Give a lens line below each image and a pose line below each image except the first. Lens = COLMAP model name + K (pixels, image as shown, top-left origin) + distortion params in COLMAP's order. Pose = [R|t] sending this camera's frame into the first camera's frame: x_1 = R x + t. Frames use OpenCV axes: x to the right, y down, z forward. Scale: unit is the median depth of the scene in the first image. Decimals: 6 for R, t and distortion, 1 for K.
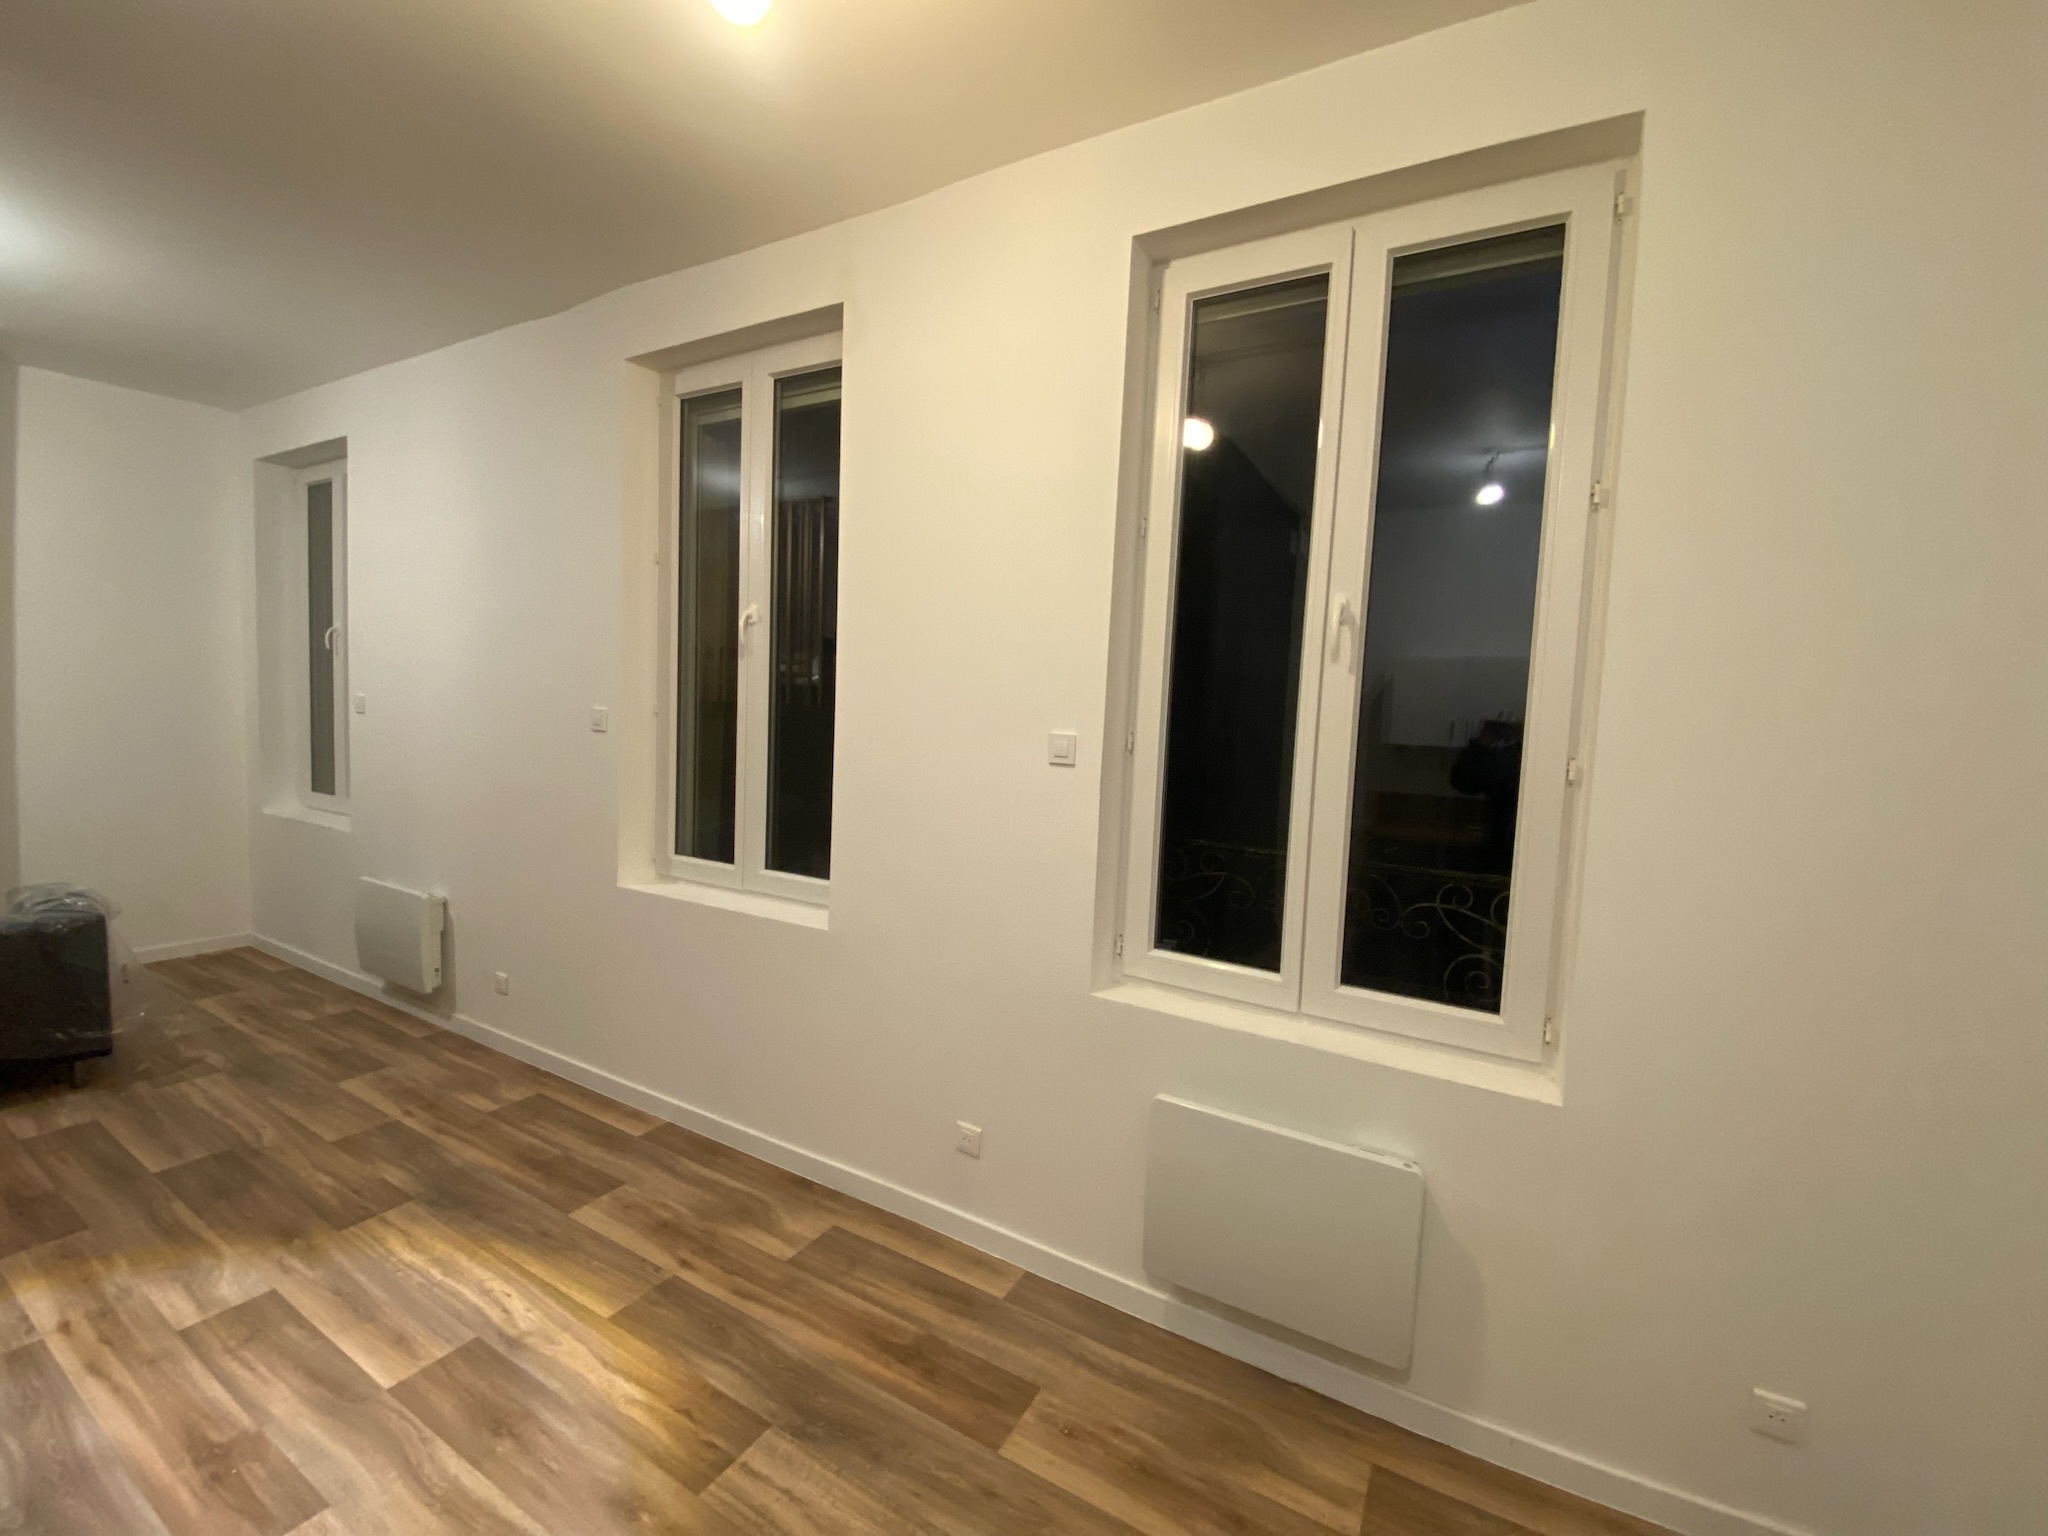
lens RADIAL K [[837.2, 0, 1030.2], [0, 837.2, 757.8], [0, 0, 1]] dist [0.002335, -0.011244]
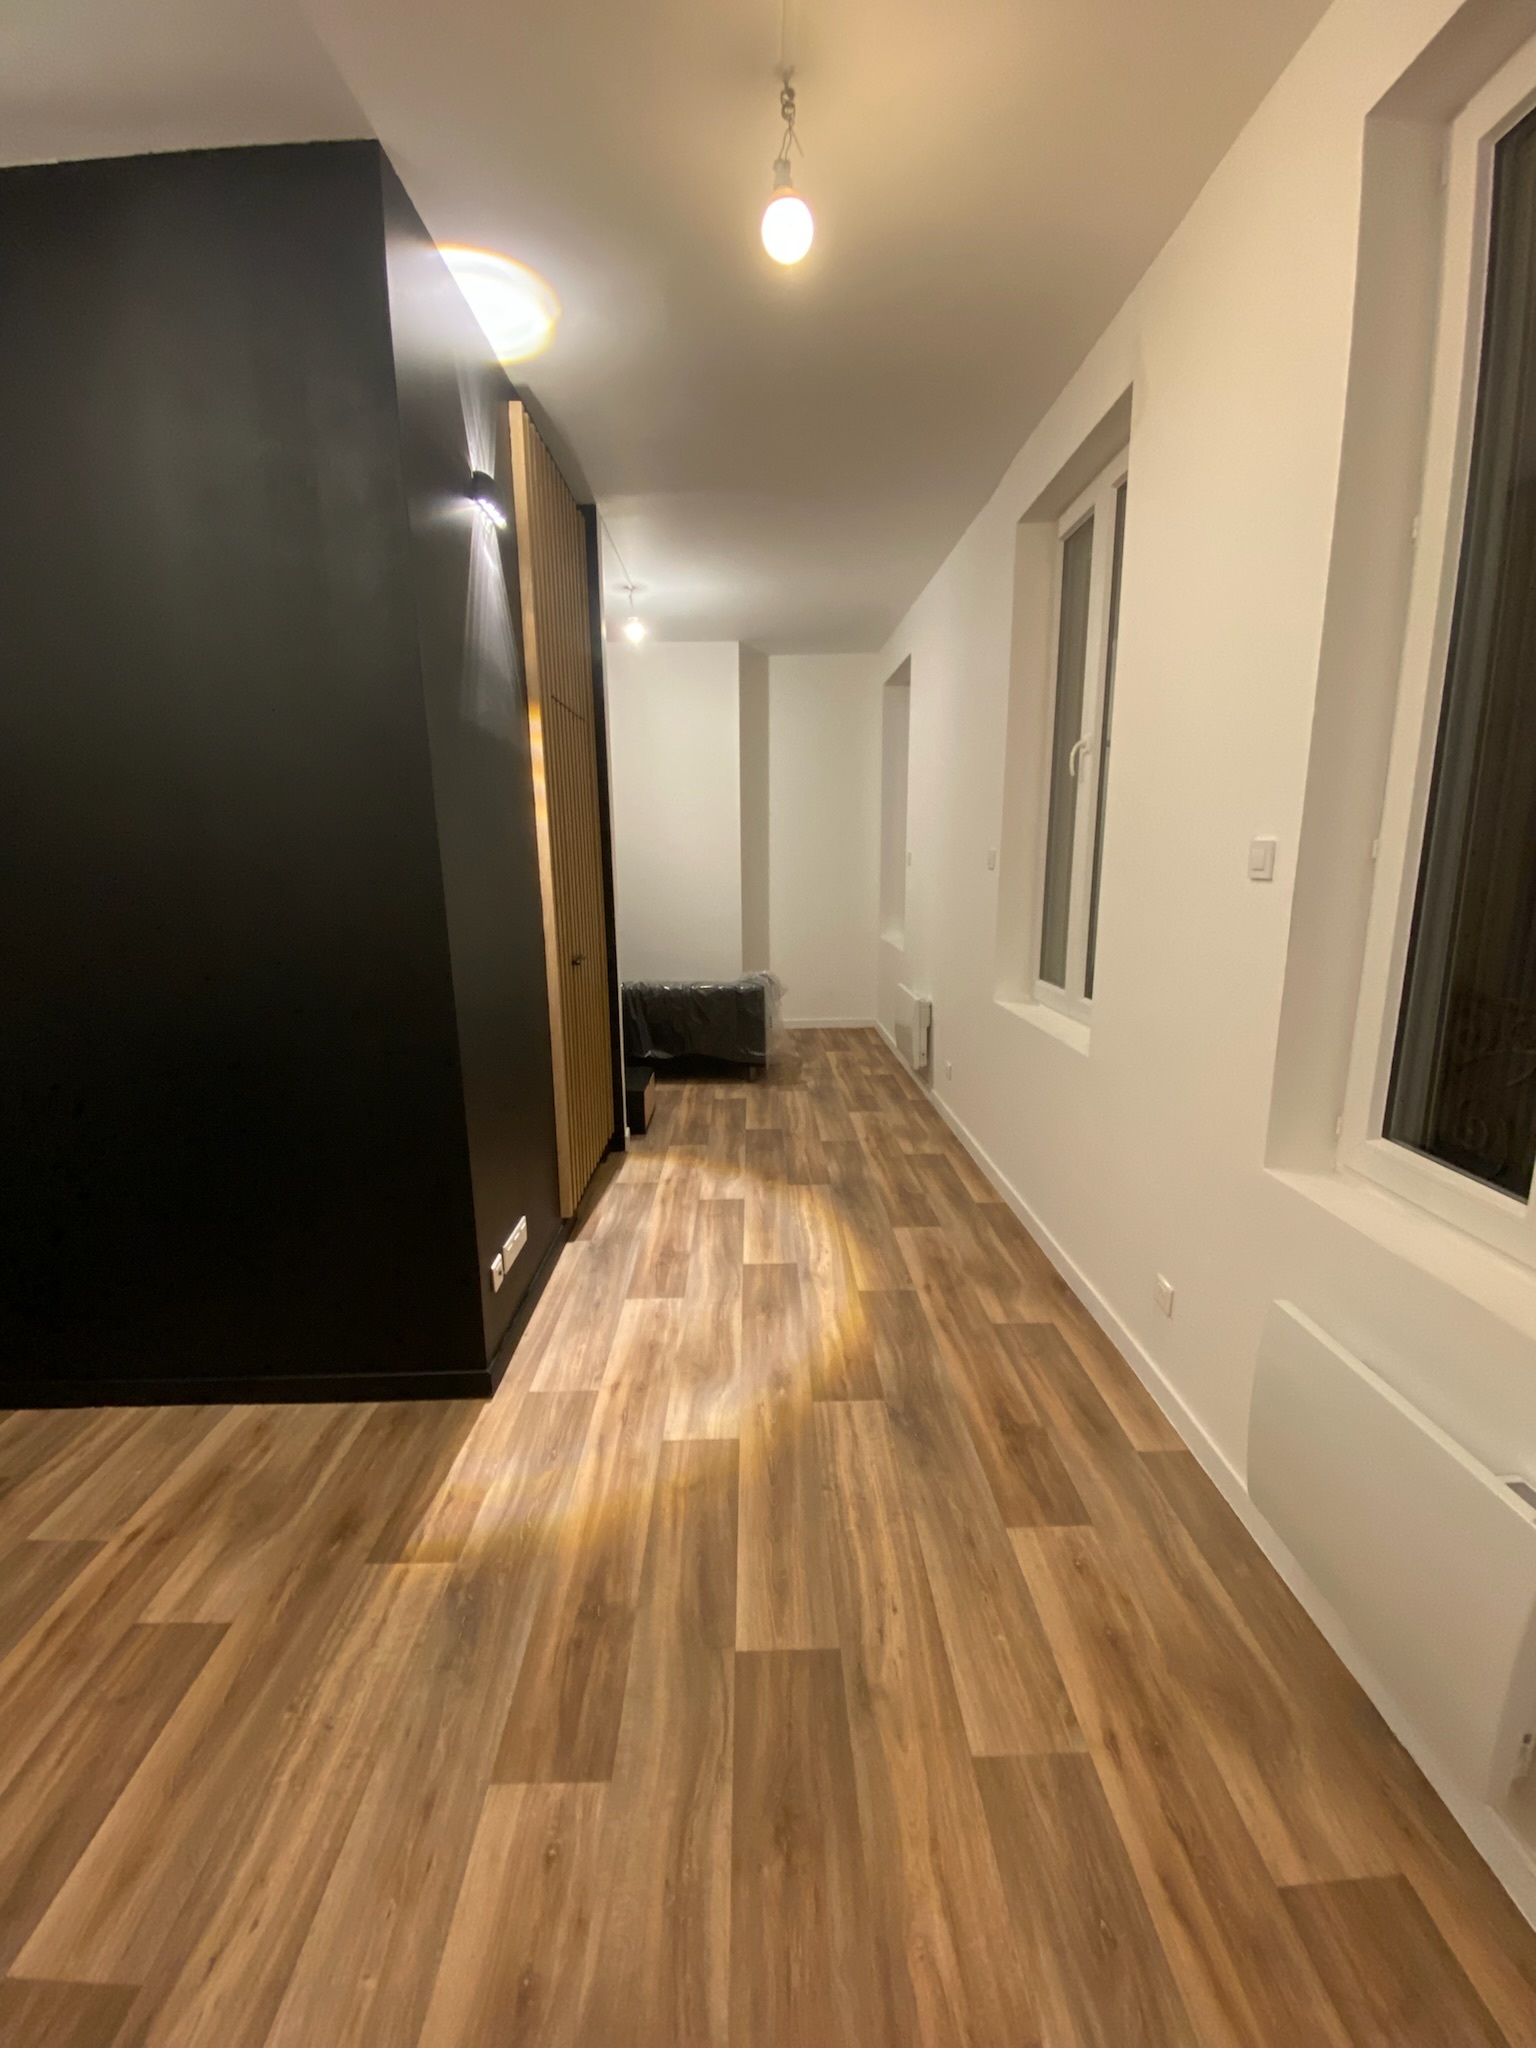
lens RADIAL K [[837.2, 0, 761.6], [0, 837.2, 1017.0], [0, 0, 1]] dist [0.002335, -0.011244]
pose [[0.493340, 0.120685, -0.861424, 0.512993], [-0.018729, 0.991573, 0.128192, 0.046269], [0.869635, -0.047108, 0.491442, 0.188559]]
